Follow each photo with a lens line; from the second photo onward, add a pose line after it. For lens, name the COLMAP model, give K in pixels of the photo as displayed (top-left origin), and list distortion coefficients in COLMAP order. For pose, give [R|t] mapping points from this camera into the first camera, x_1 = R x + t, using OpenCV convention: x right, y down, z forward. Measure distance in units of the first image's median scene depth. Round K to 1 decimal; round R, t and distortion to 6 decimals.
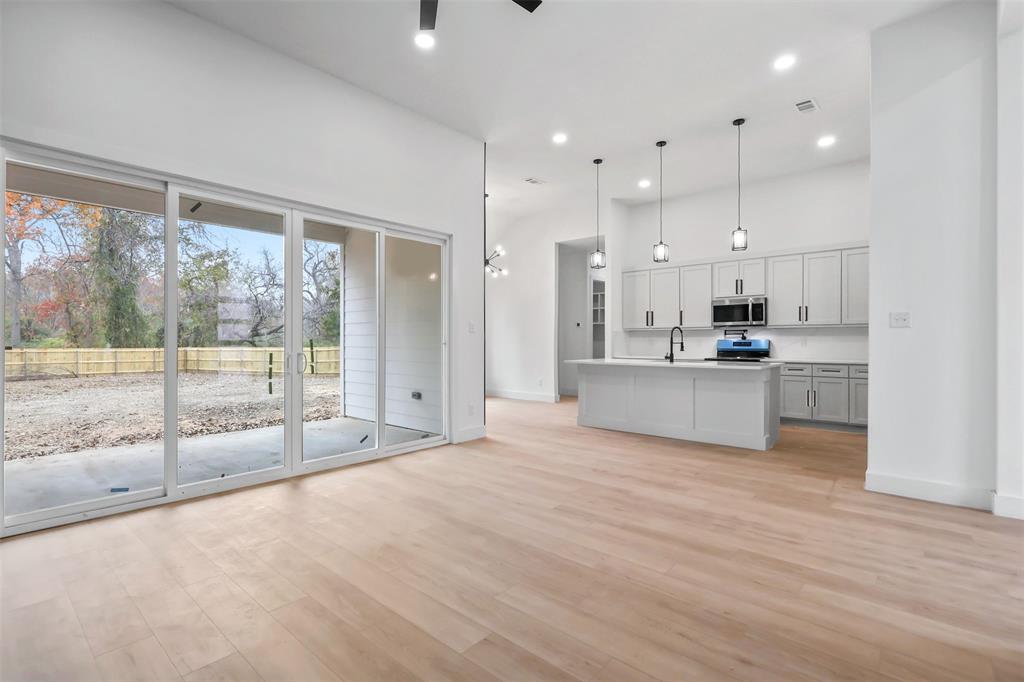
lens RADIAL K [[477.3, 0, 512.0], [0, 477.3, 341.0], [0, 0, 1]] dist [0.000573, 0.000197]
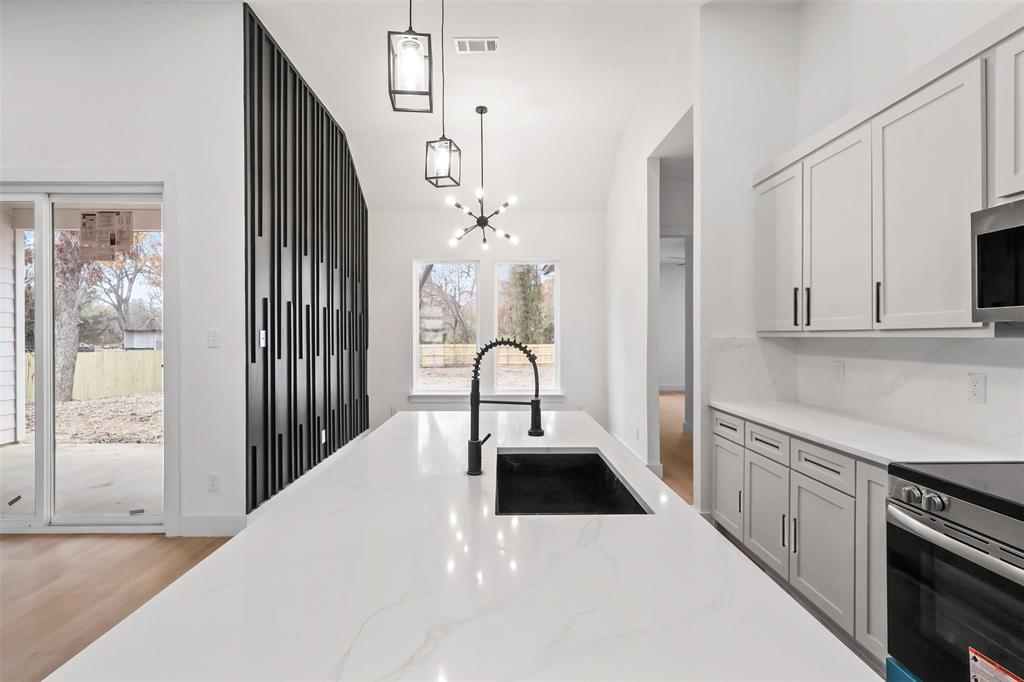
lens RADIAL K [[476.6, 0, 509.5], [0, 476.6, 337.7], [0, 0, 1]] dist [-0.011627, 0.000158]
pose [[0.674077, 0.004512, -0.738647, 0.465976], [-0.003964, 0.999989, 0.002491, -0.026270], [0.738650, 0.001249, 0.674088, 0.725297]]
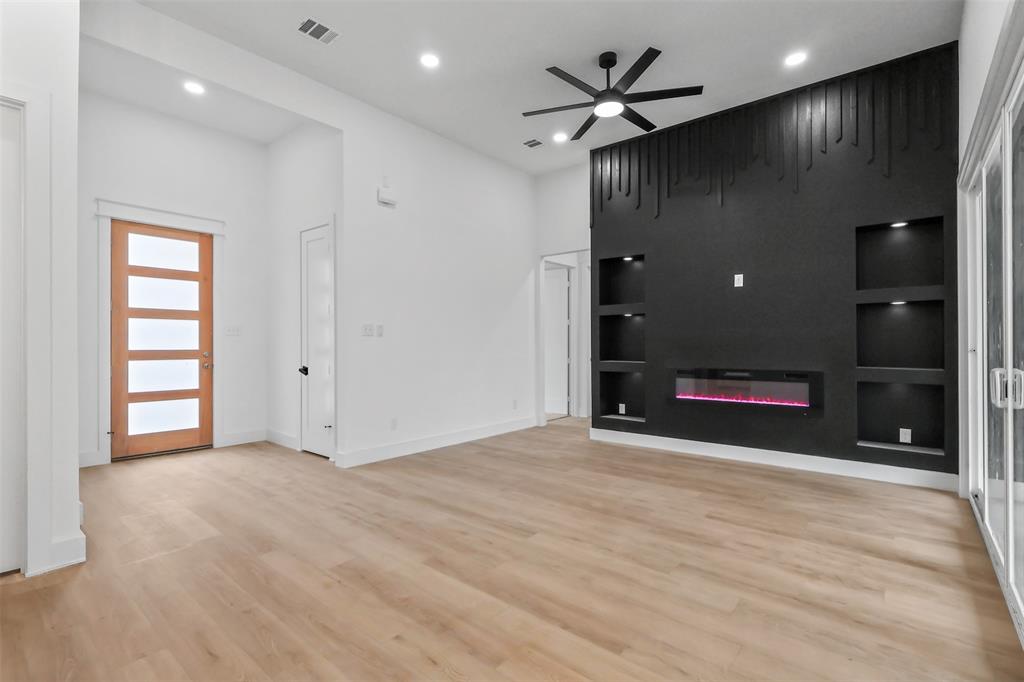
lens RADIAL K [[476.6, 0, 509.5], [0, 476.6, 337.7], [0, 0, 1]] dist [-0.011627, 0.000158]
pose [[-0.999837, 0.001364, -0.018006, 0.073852], [0.001476, 0.999980, -0.006208, -0.003978], [0.017998, -0.006234, -0.999819, 0.919018]]
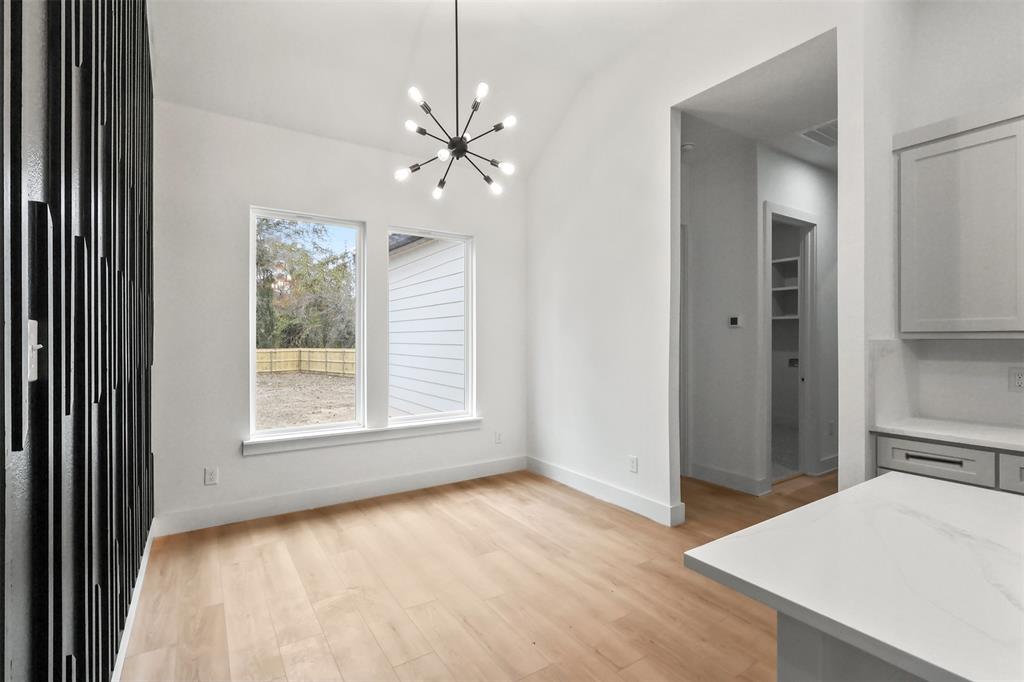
lens RADIAL K [[476.6, 0, 509.5], [0, 476.6, 337.7], [0, 0, 1]] dist [-0.011627, 0.000158]
pose [[0.962729, -0.000653, -0.270469, 0.088235], [-0.000418, 0.999992, -0.003903, -0.026410], [0.270469, 0.003871, 0.962721, 0.777872]]
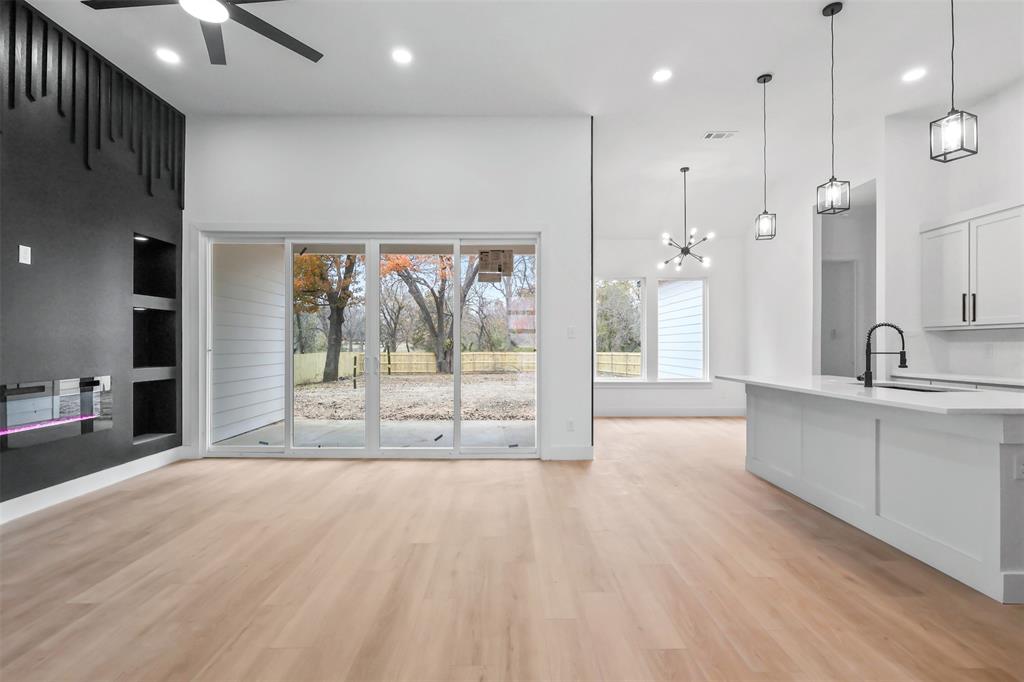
lens RADIAL K [[478.4, 0, 509.9], [0, 478.4, 345.0], [0, 0, 1]] dist [0.000173, -0.000337]
pose [[0.664629, -0.000772, -0.747173, 0.409927], [-0.002393, 0.999992, -0.003162, -0.001269], [0.747170, 0.003889, 0.664622, 0.271948]]
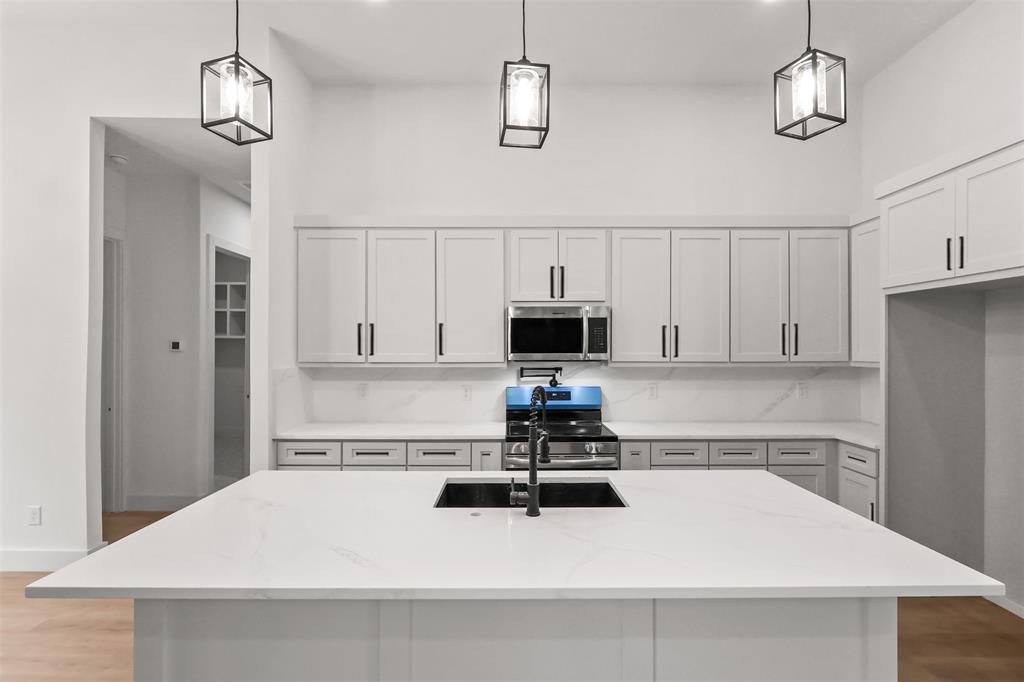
lens RADIAL K [[478.4, 0, 509.9], [0, 478.4, 345.0], [0, 0, 1]] dist [0.000173, -0.000337]
pose [[0.752843, 0.002517, 0.658195, 0.118261], [-0.000016, 0.999993, -0.003806, -0.048497], [-0.658200, 0.002854, 0.752838, 0.685400]]
